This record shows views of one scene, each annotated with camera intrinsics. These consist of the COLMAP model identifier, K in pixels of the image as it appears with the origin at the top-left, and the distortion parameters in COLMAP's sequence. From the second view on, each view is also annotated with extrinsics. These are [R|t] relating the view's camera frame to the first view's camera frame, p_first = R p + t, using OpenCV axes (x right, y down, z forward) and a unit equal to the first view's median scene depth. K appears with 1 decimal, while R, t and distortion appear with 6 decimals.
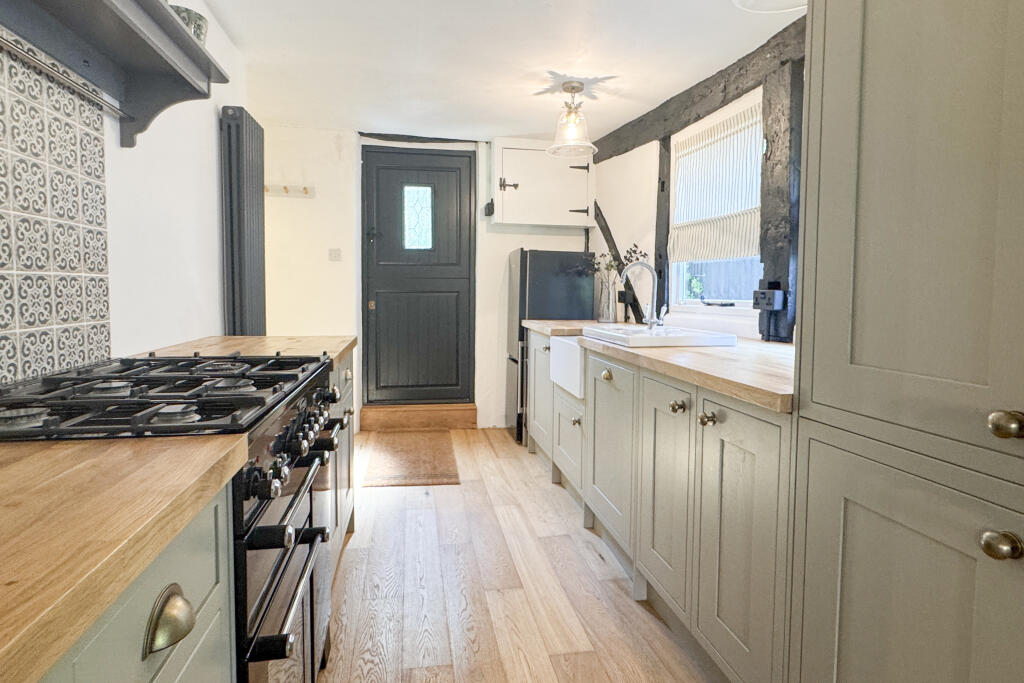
lens RADIAL K [[558.7, 0, 511.4], [0, 558.7, 336.0], [0, 0, 1]] dist [0.001544, -0.003518]
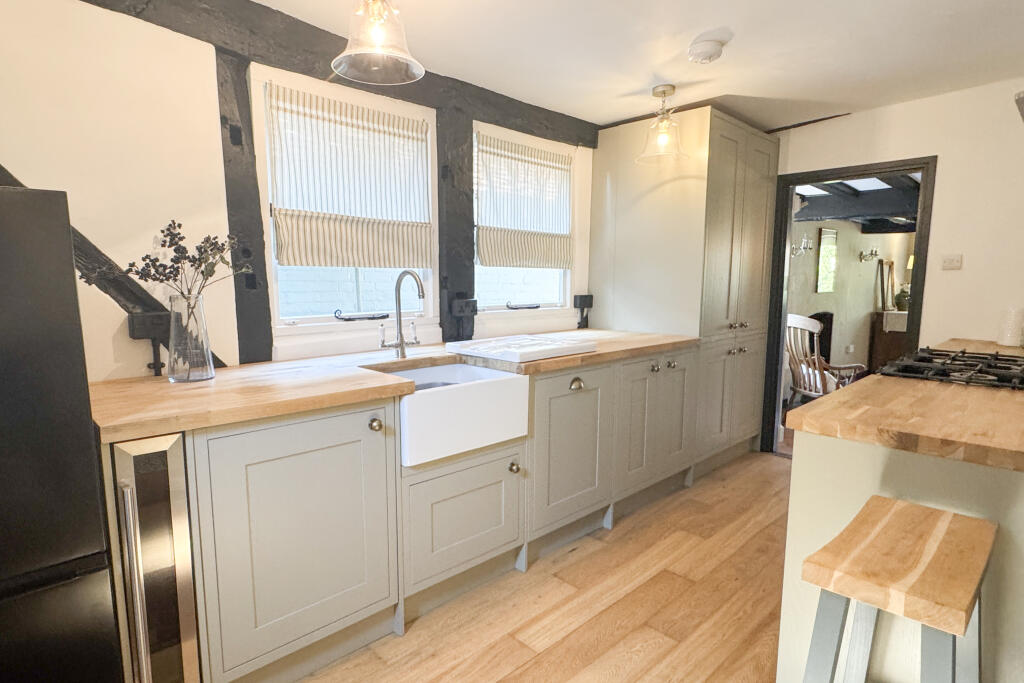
lens RADIAL K [[558.7, 0, 510.7], [0, 558.7, 346.2], [0, 0, 1]] dist [0.001544, -0.003518]
pose [[-0.562819, -0.108848, 0.819382, -0.523527], [0.062351, 0.982877, 0.173394, -0.161170], [-0.824225, 0.148678, -0.546395, 1.385207]]
